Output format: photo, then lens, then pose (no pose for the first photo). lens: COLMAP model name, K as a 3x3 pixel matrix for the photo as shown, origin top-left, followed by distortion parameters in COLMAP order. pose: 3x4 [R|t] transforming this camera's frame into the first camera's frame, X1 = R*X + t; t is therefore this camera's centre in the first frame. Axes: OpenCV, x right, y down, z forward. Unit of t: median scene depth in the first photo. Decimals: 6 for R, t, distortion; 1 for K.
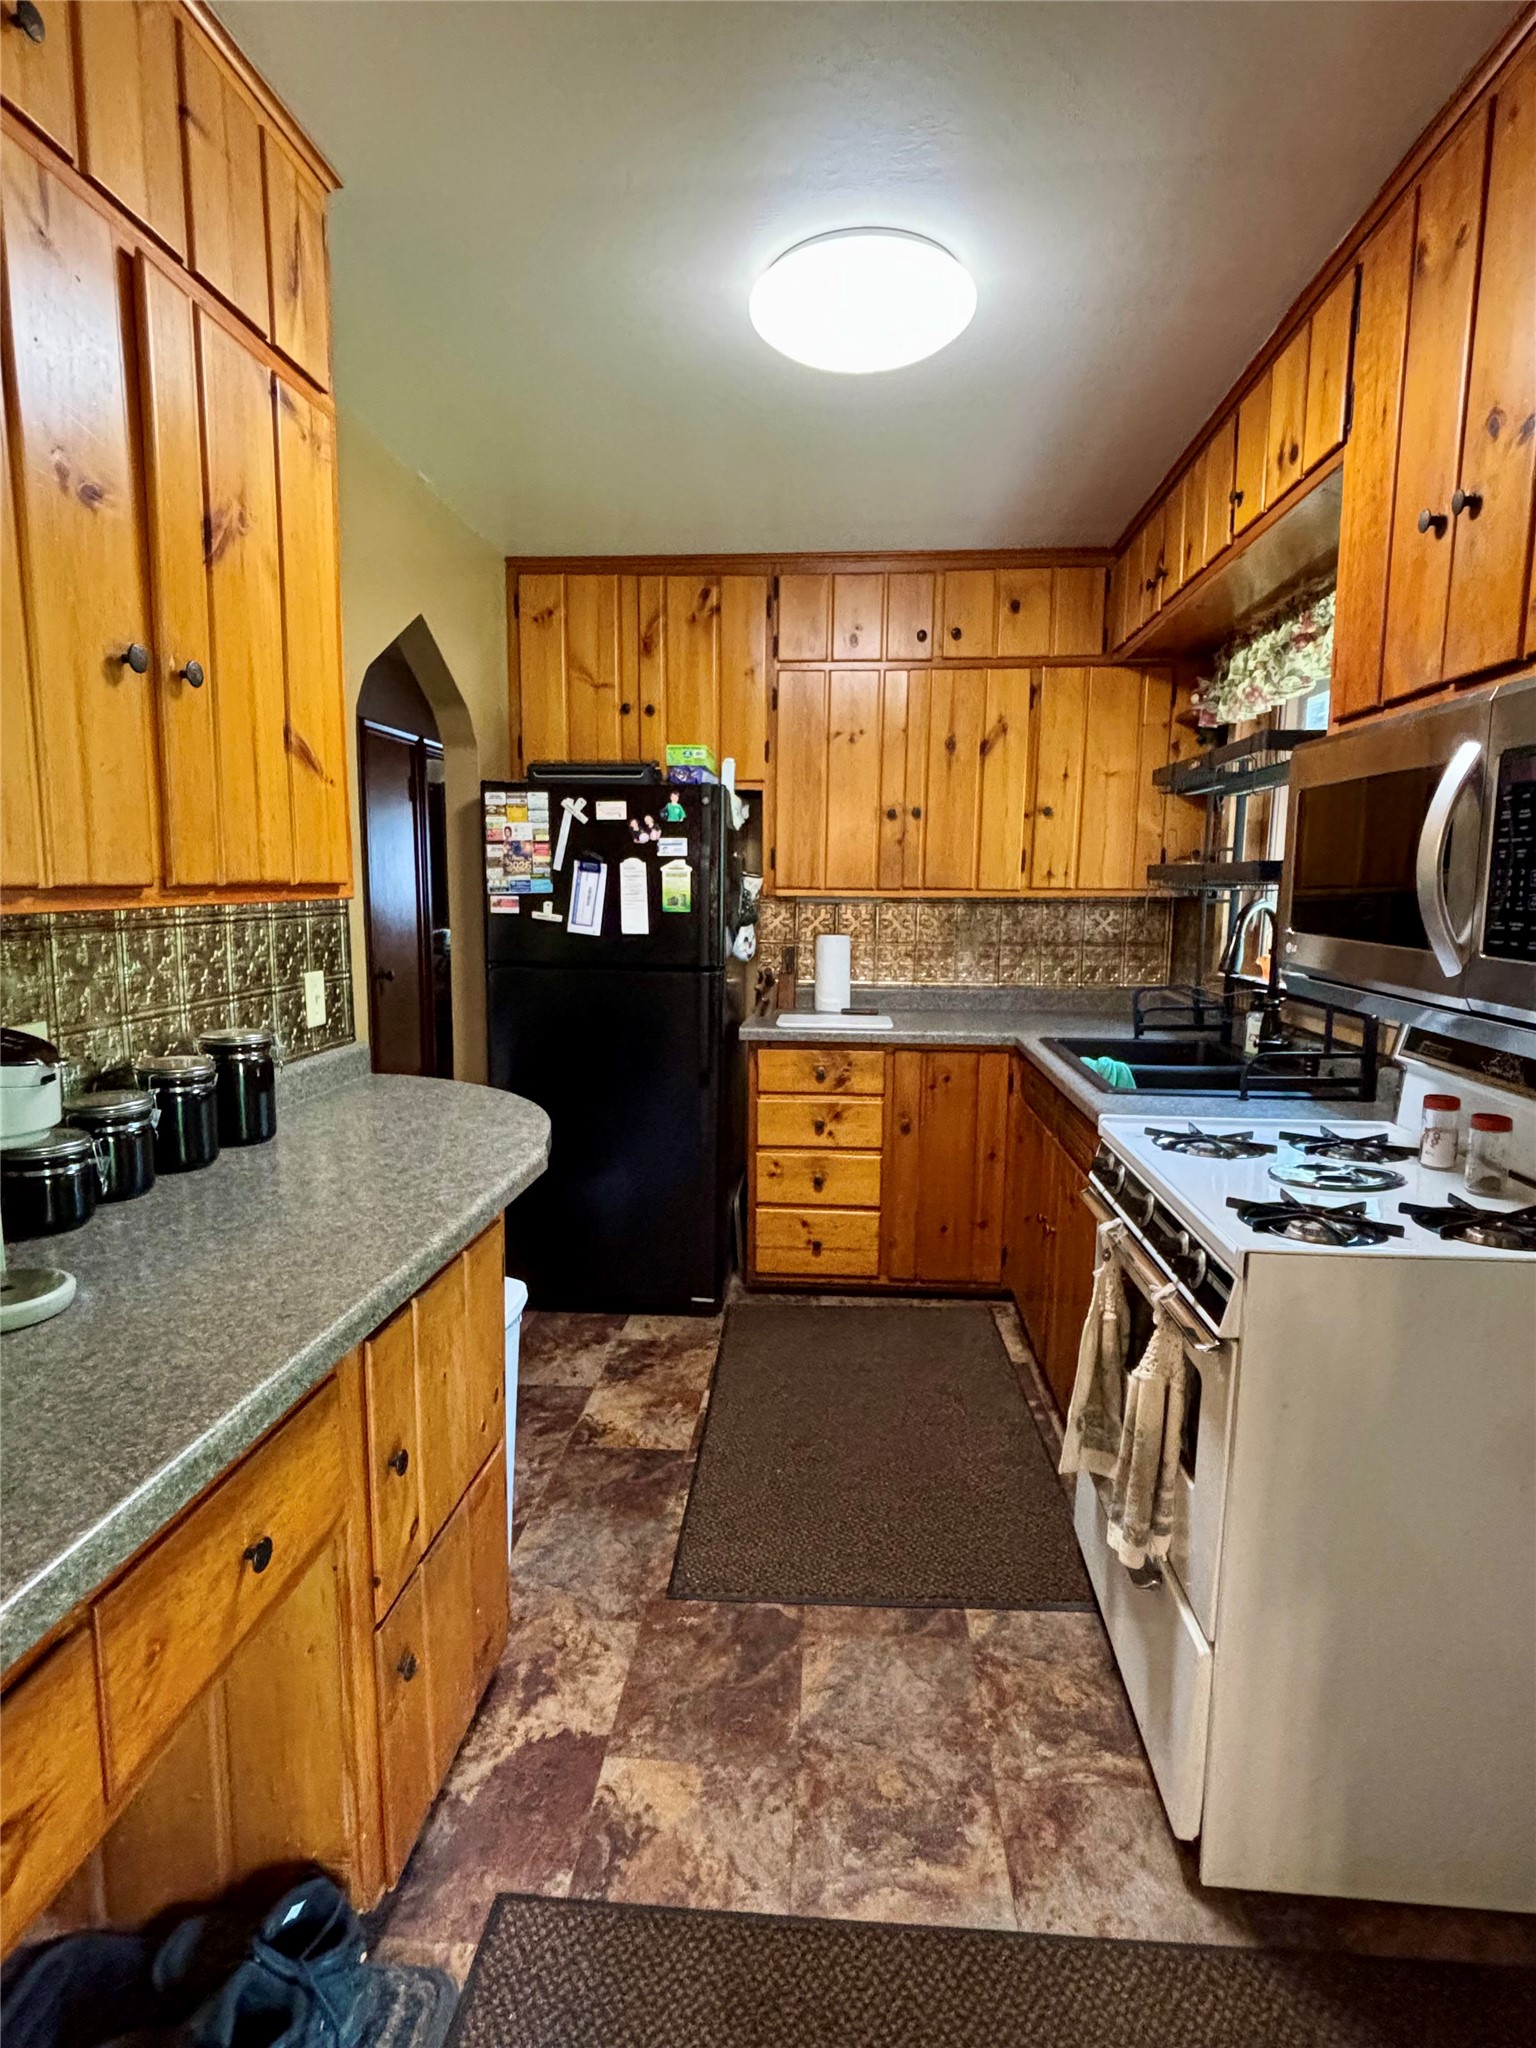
lens RADIAL K [[1030.2, 0, 771.3], [0, 1030.2, 1019.7], [0, 0, 1]] dist [0.001180, 0.001413]
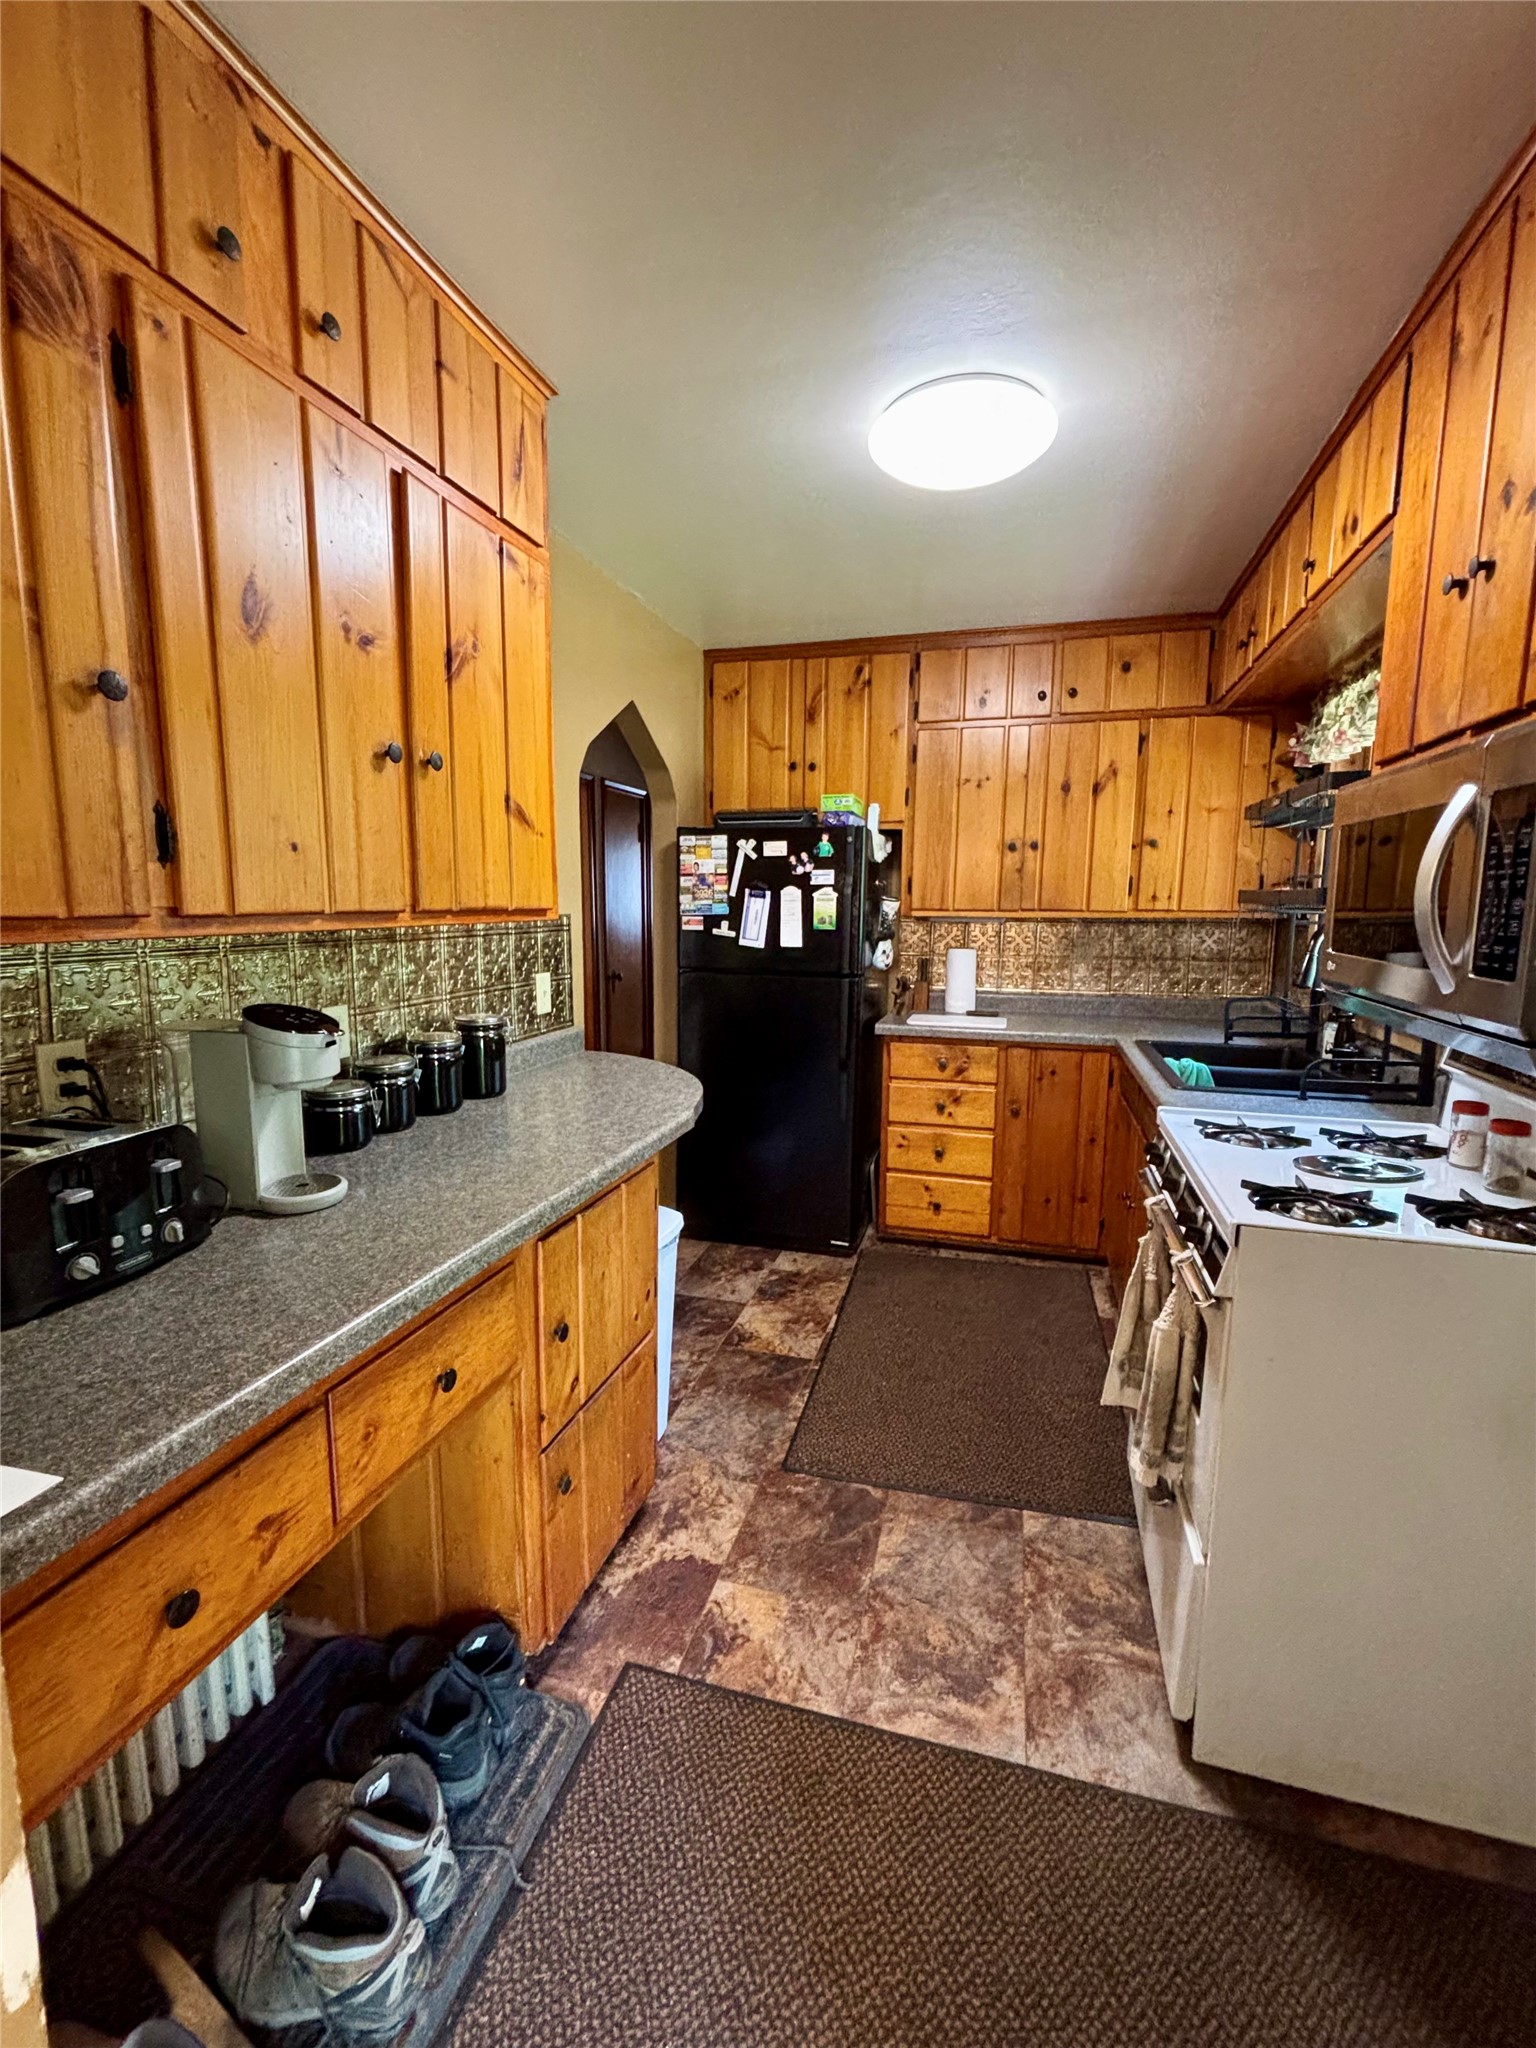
lens RADIAL K [[857.1, 0, 775.2], [0, 857.1, 1020.7], [0, 0, 1]] dist [-0.000014, 0.000169]
pose [[0.980098, 0.026648, -0.196719, 0.092646], [-0.025956, 0.999645, 0.006097, 0.000951], [0.196811, -0.000870, 0.980441, -0.041198]]
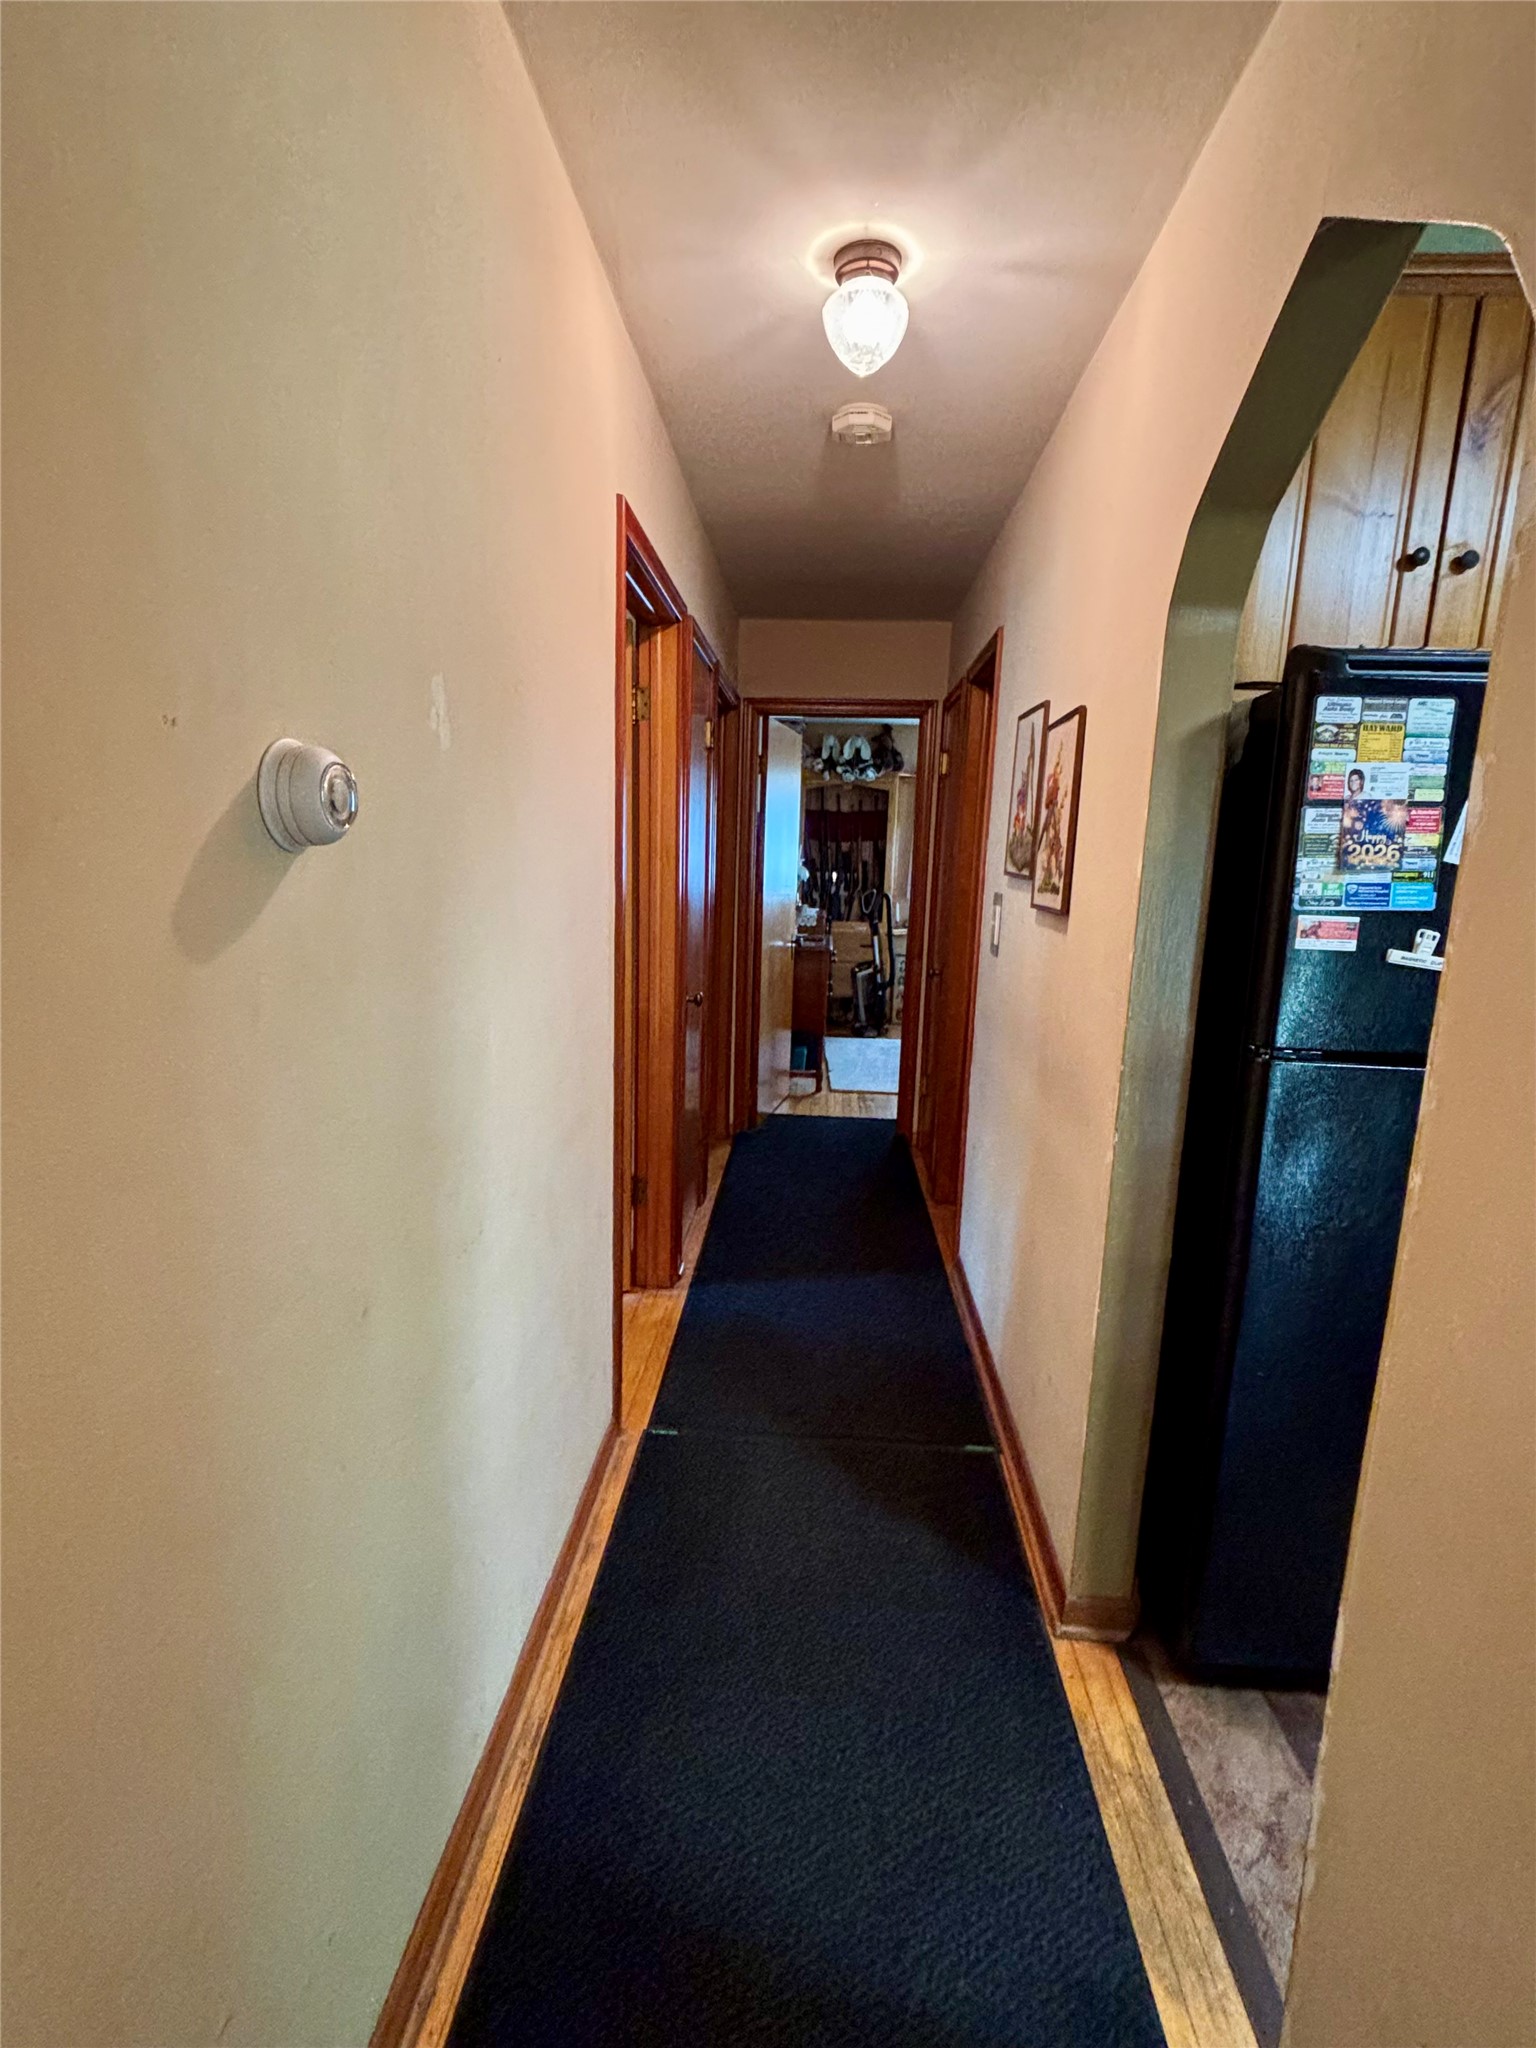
lens RADIAL K [[945.4, 0, 765.7], [0, 945.4, 1027.7], [0, 0, 1]] dist [0.000173, 0.000019]
pose [[0.999638, 0.019582, 0.018469, -0.896905], [-0.020320, 0.998967, 0.040650, -0.134923], [-0.017654, -0.041010, 0.999003, 0.942657]]
